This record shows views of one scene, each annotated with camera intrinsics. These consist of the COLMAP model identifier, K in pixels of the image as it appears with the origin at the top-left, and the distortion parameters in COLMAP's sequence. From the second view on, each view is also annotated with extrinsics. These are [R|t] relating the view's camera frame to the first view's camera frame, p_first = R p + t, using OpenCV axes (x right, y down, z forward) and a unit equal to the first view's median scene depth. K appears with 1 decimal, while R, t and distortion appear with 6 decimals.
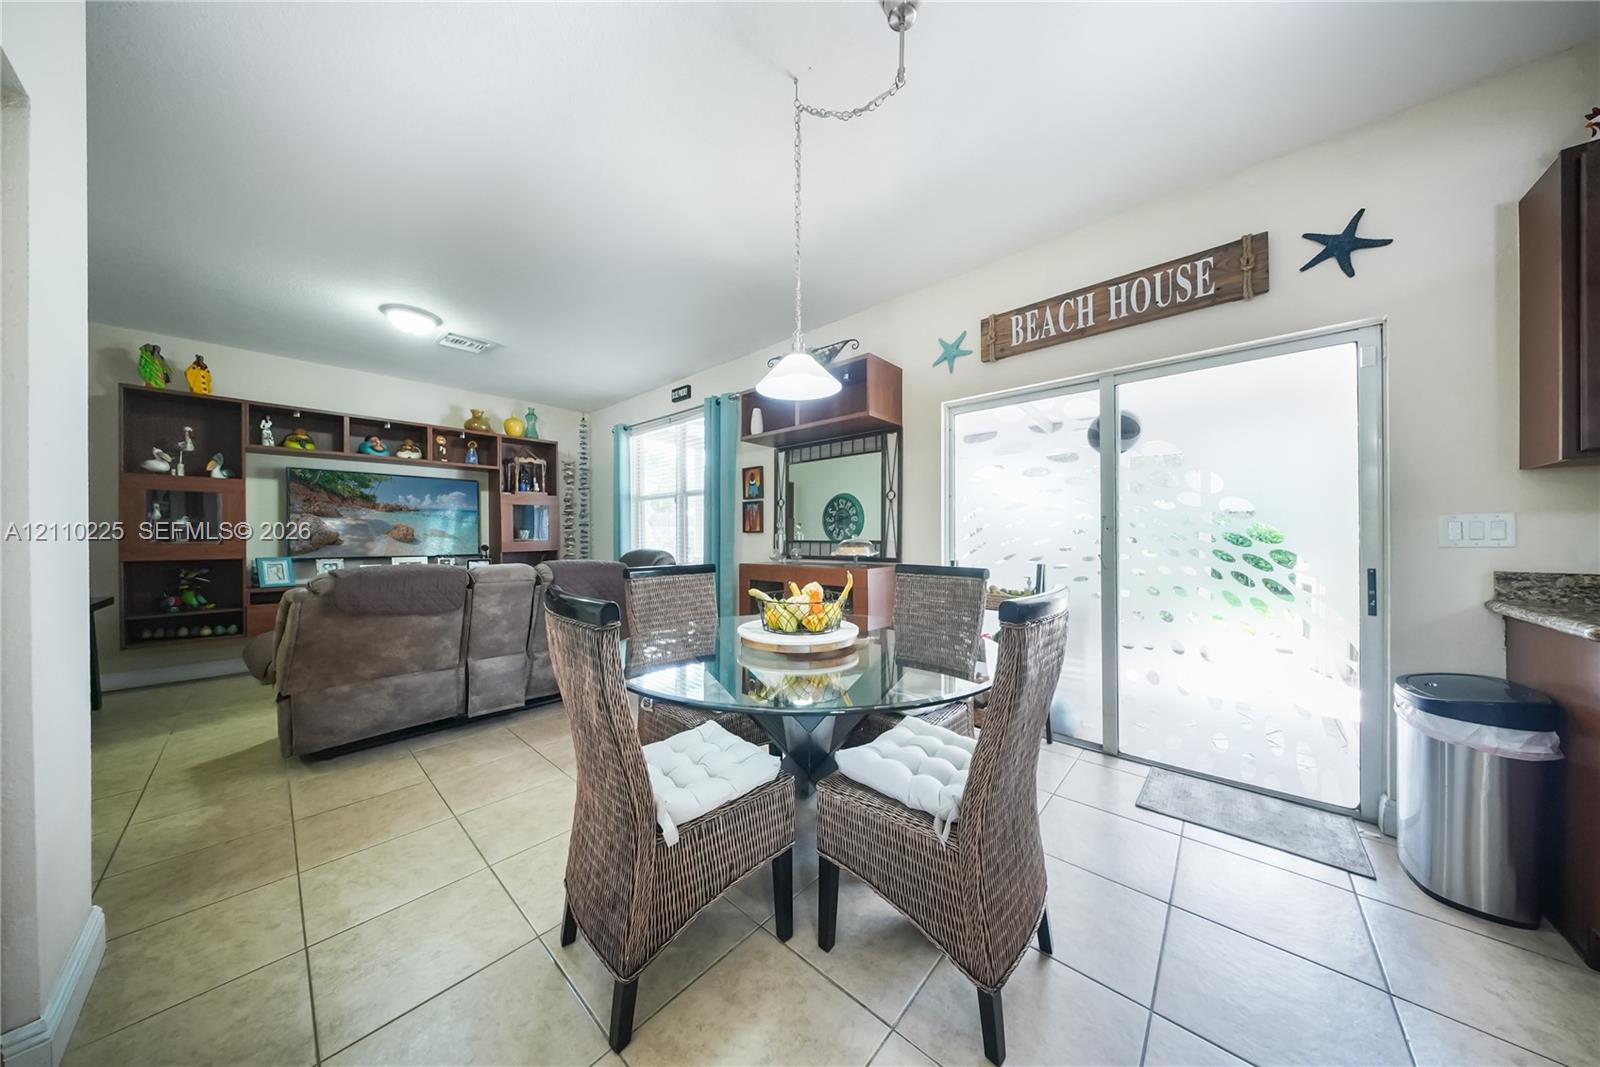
lens RADIAL K [[469.9, 0, 809.5], [0, 469.9, 534.4], [0, 0, 1]] dist [-0.000656, -0.003201]
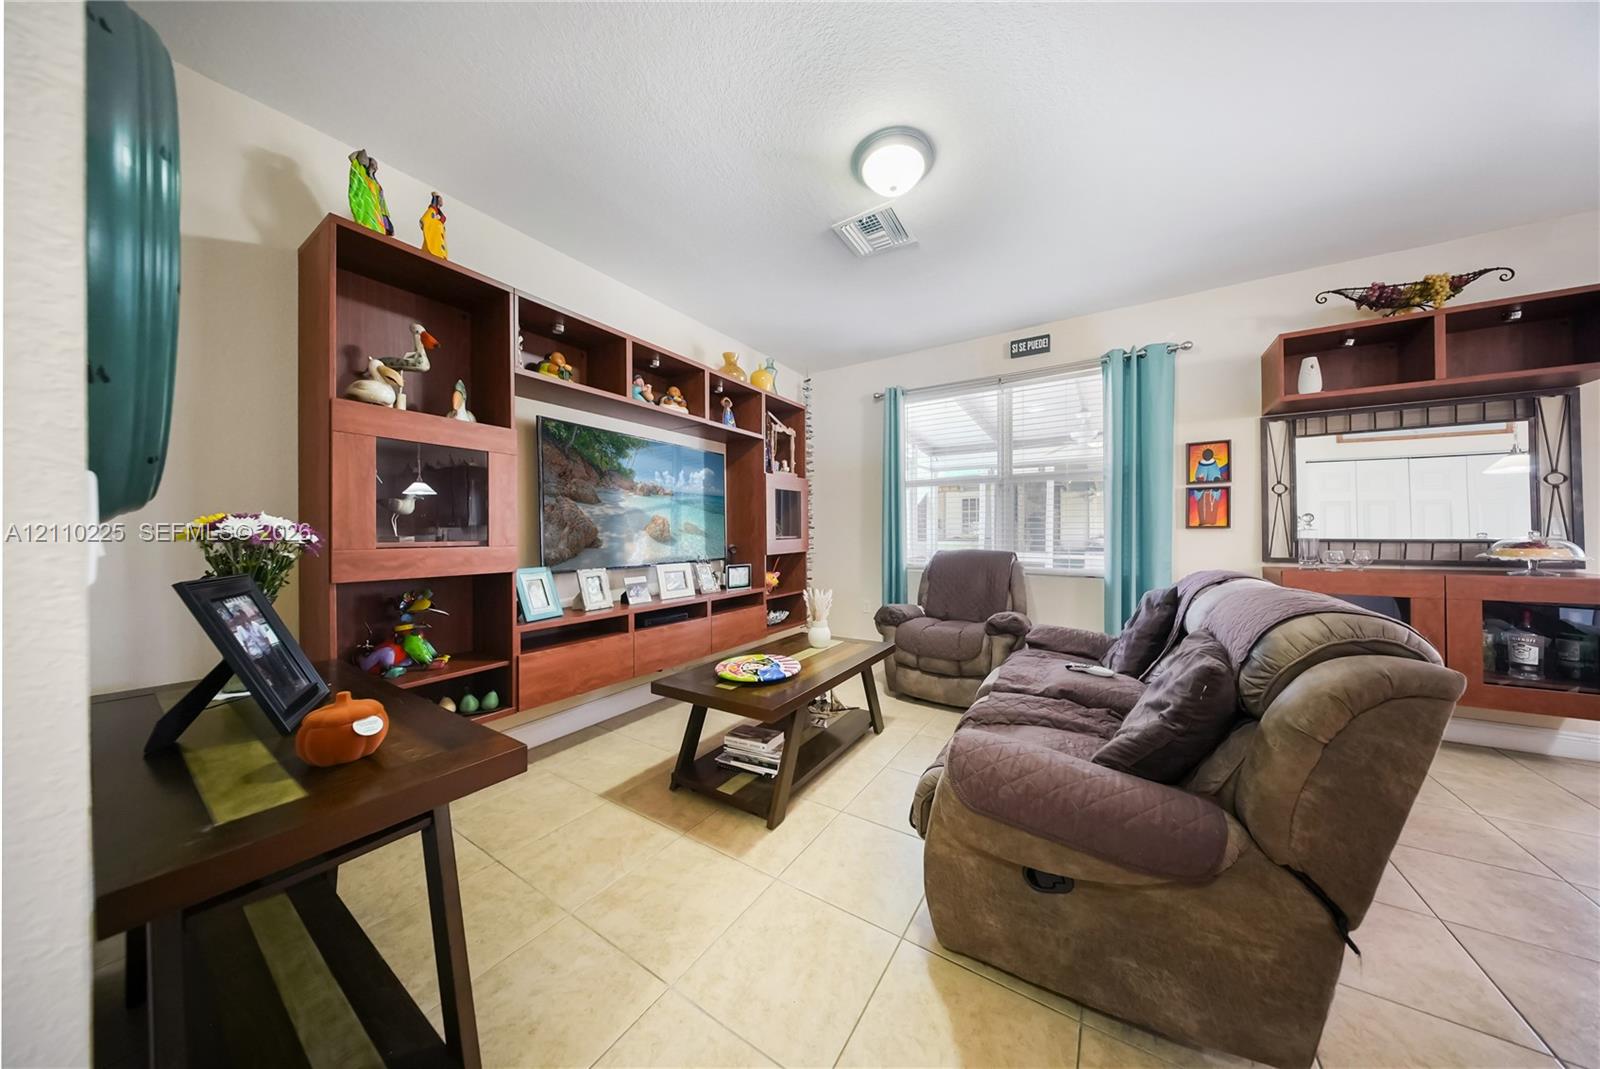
lens RADIAL K [[469.9, 0, 809.5], [0, 469.9, 535.4], [0, 0, 1]] dist [-0.000656, -0.003201]
pose [[0.988142, 0.000756, 0.153541, -0.863357], [-0.001289, 0.999993, 0.003372, 0.005004], [-0.153537, -0.003530, 0.988137, 0.354891]]
